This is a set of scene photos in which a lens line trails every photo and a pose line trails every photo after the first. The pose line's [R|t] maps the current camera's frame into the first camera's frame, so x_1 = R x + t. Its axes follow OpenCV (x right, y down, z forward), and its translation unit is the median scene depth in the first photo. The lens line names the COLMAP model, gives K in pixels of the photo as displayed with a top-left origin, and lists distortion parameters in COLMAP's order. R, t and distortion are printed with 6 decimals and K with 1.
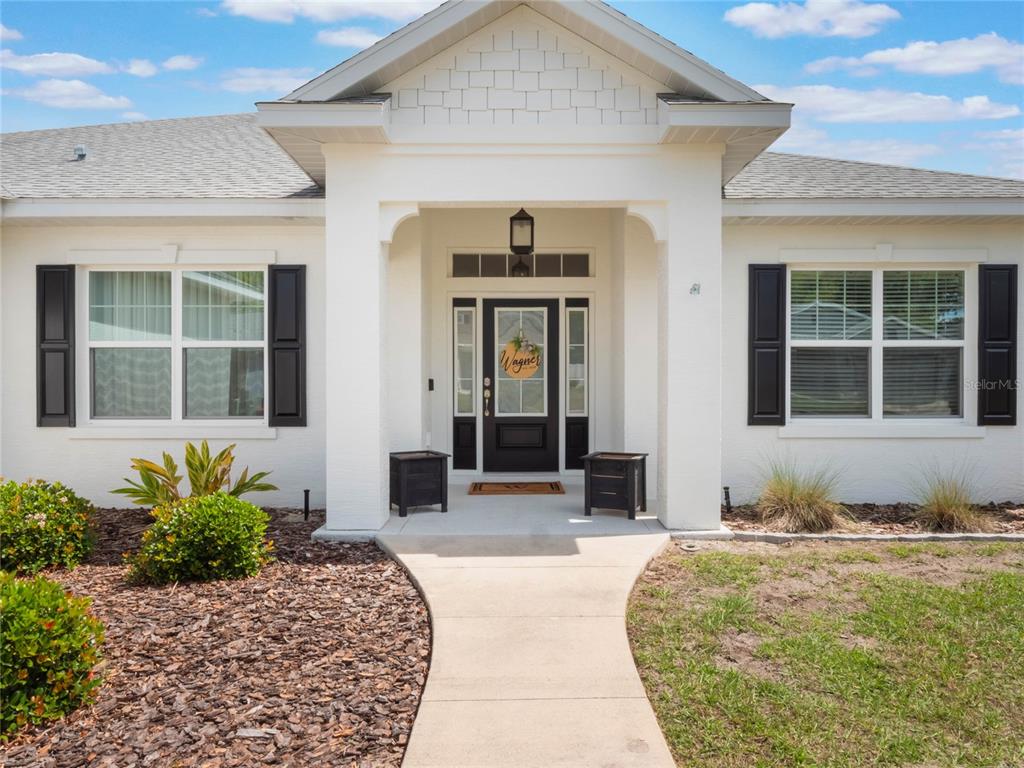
lens RADIAL K [[689.9, 0, 513.7], [0, 689.9, 386.1], [0, 0, 1]] dist [0.008238, -0.000541]
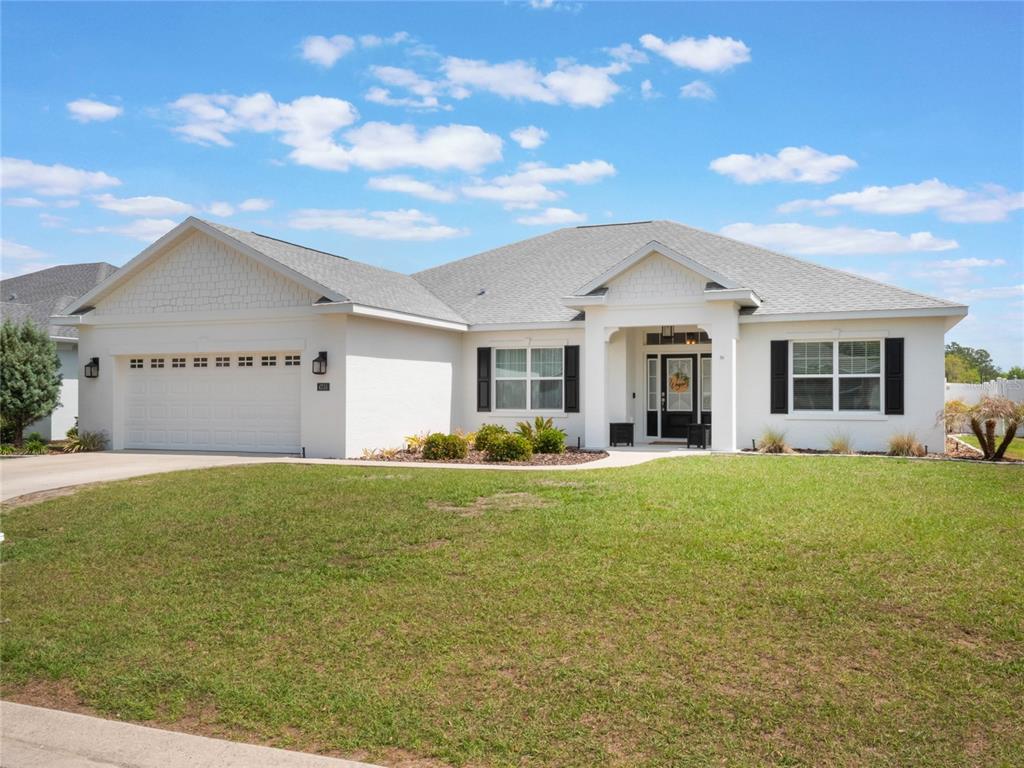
lens RADIAL K [[840.3, 0, 511.5], [0, 840.3, 388.8], [0, 0, 1]] dist [0.013682, 0.005808]
pose [[0.924616, -0.002811, -0.380891, 0.589220], [-0.004325, 0.999831, -0.017877, 0.028871], [0.380877, 0.018177, 0.924447, -1.774304]]
